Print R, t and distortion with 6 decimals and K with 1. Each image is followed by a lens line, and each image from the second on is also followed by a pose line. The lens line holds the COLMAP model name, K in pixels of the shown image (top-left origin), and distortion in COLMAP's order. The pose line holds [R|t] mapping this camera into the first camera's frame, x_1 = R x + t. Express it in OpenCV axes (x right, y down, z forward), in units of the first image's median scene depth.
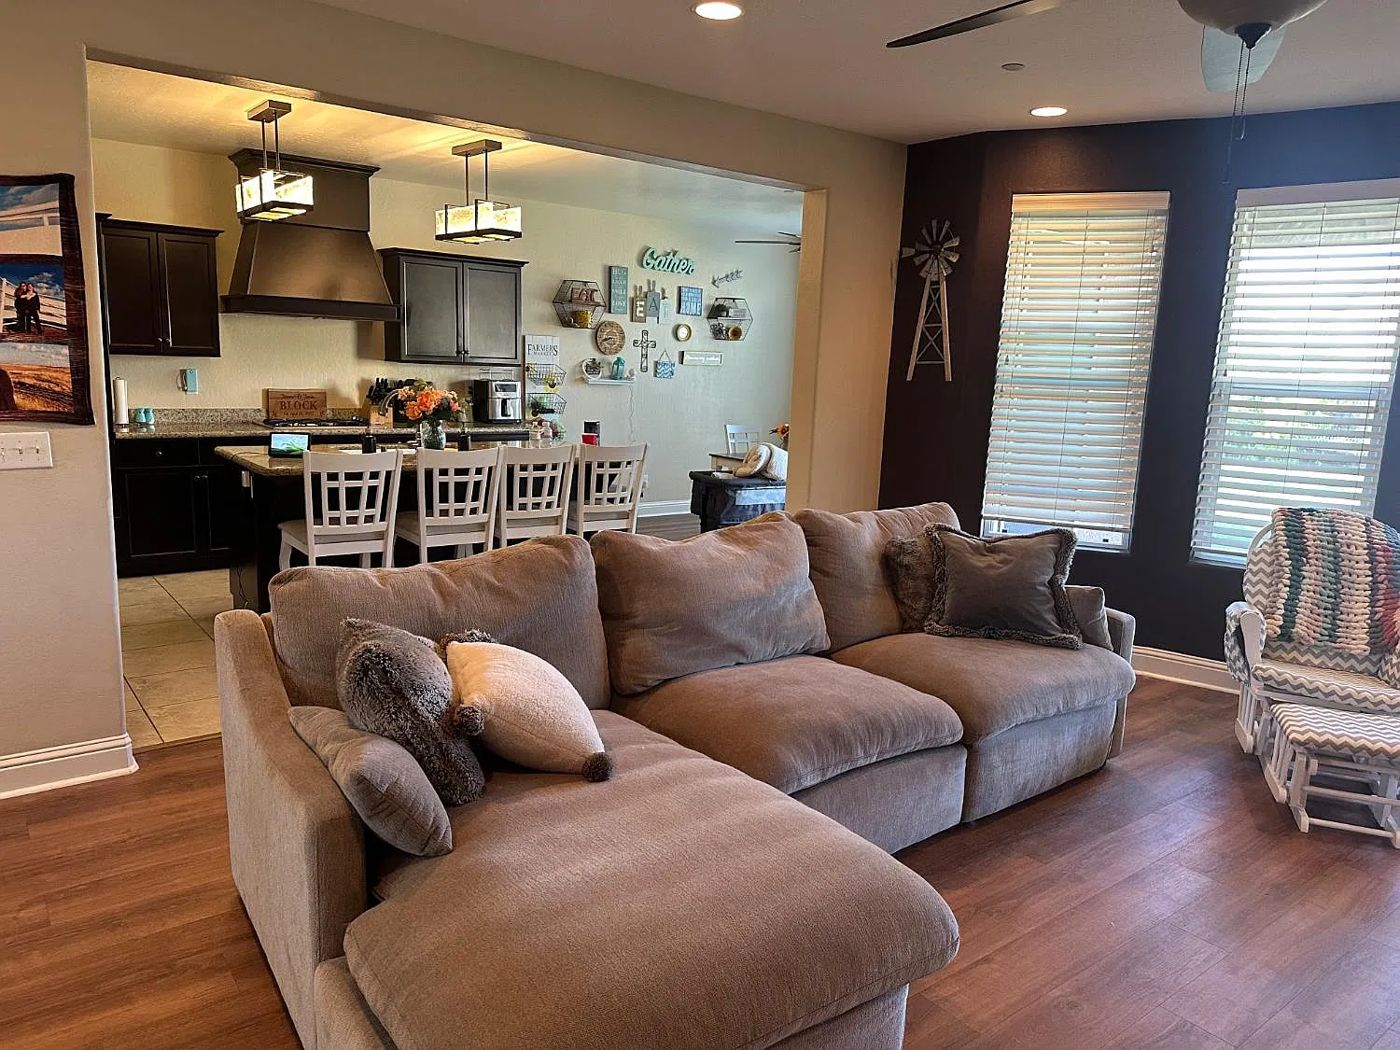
lens RADIAL K [[969.9, 0, 716.6], [0, 969.9, 550.6], [0, 0, 1]] dist [0.042685, -0.052627]
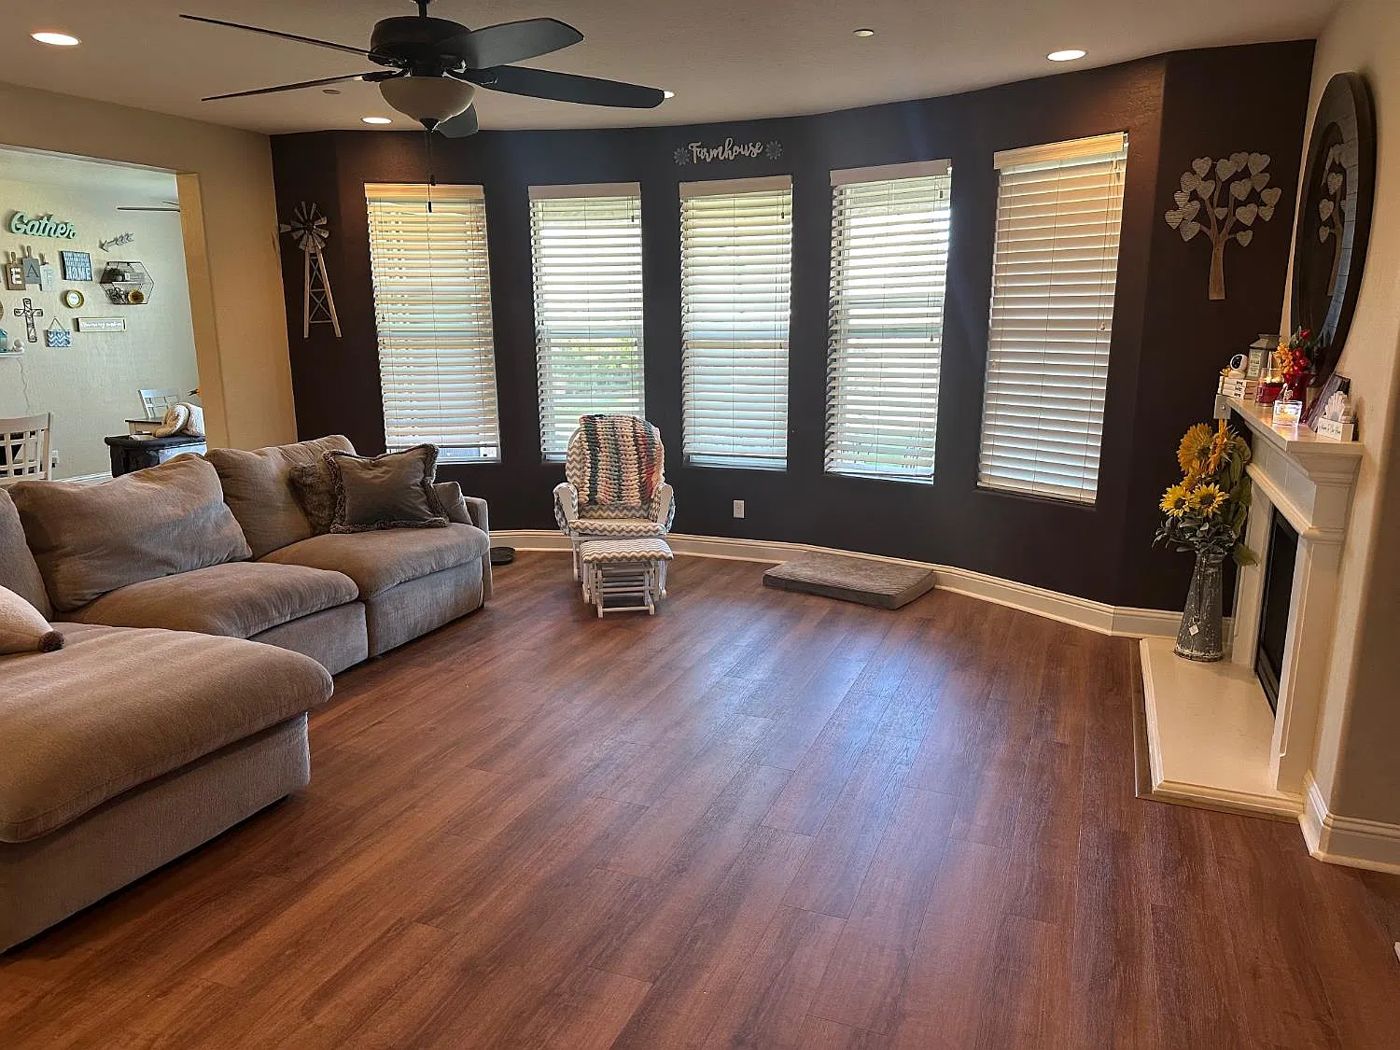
lens RADIAL K [[969.9, 0, 705.1], [0, 969.9, 543.6], [0, 0, 1]] dist [0.042685, -0.052627]
pose [[0.866321, -0.154711, 0.474924, 0.015594], [0.134894, 0.987958, 0.075775, 0.041025], [-0.480928, -0.001581, 0.876759, -0.238701]]
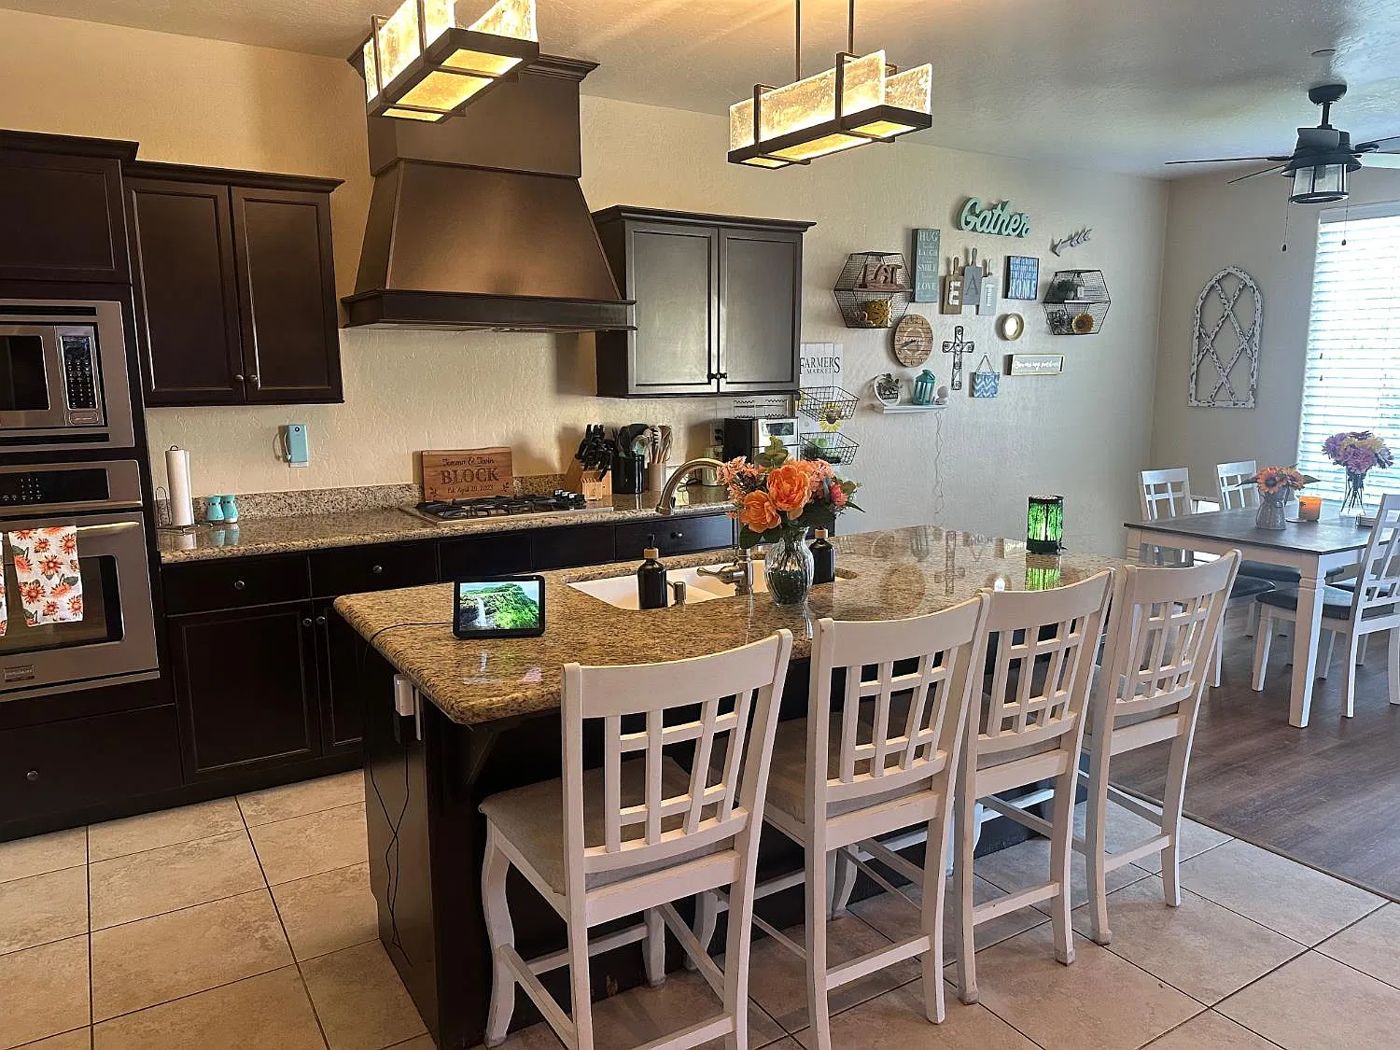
lens RADIAL K [[969.9, 0, 697.3], [0, 969.9, 546.2], [0, 0, 1]] dist [0.042685, -0.052627]
pose [[0.992111, -0.025887, -0.122658, -0.264379], [0.023734, 0.999538, -0.018976, -0.110977], [0.123092, 0.015915, 0.992268, 0.519494]]
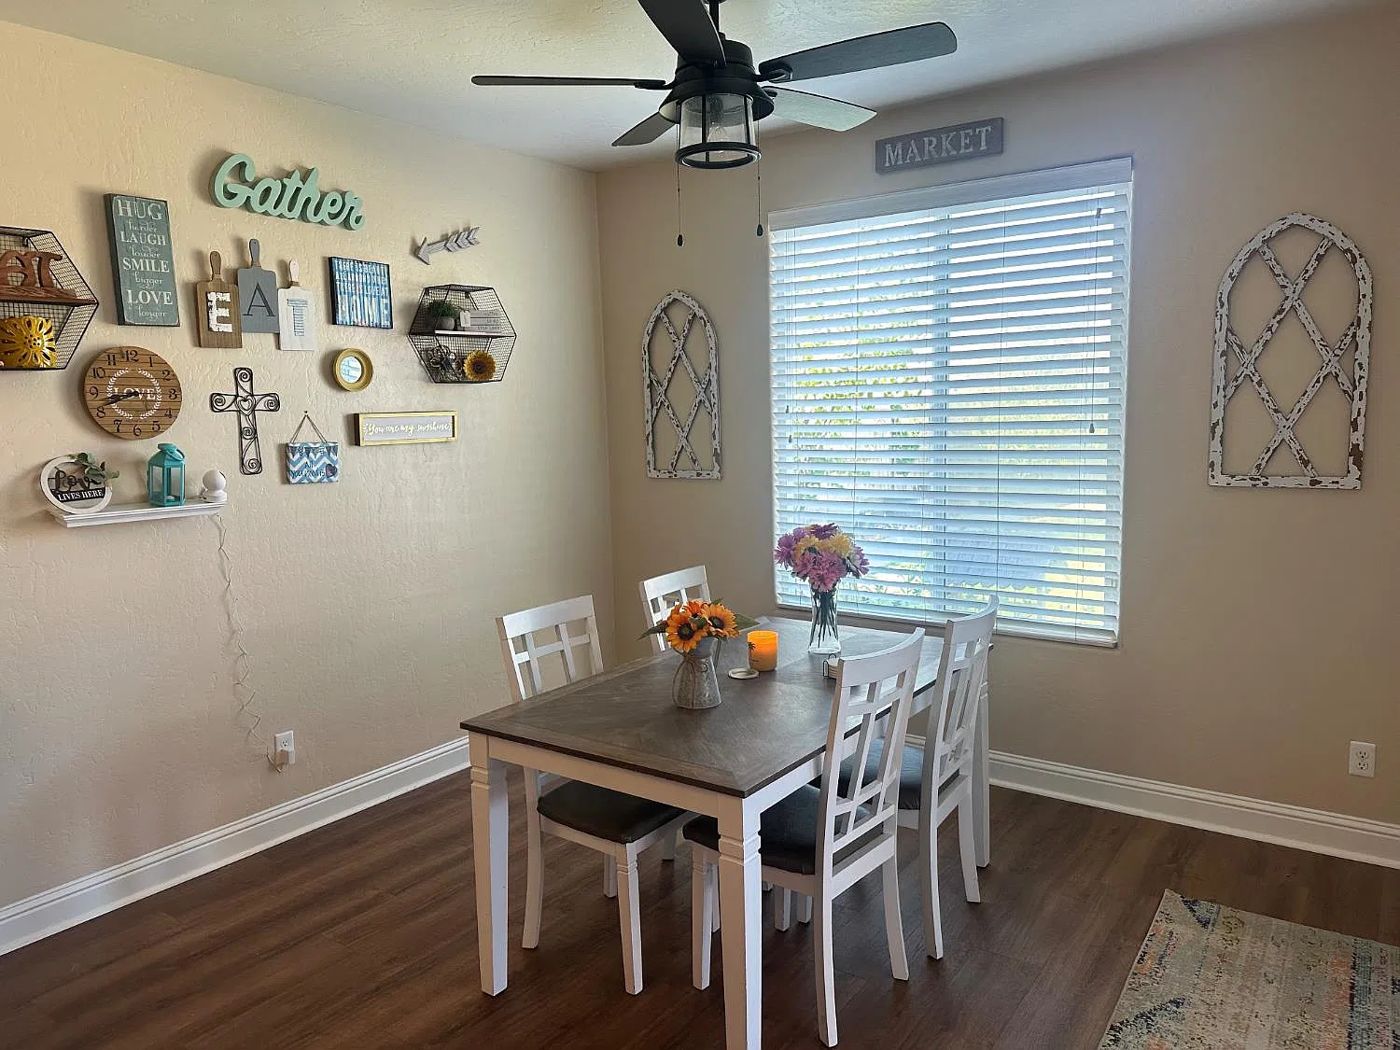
lens RADIAL K [[969.9, 0, 715.4], [0, 969.9, 532.3], [0, 0, 1]] dist [0.042685, -0.052627]
pose [[0.954677, -0.101380, 0.279848, -0.015402], [0.119756, 0.991578, -0.049318, -0.187228], [-0.272491, 0.080596, 0.958777, 0.904405]]
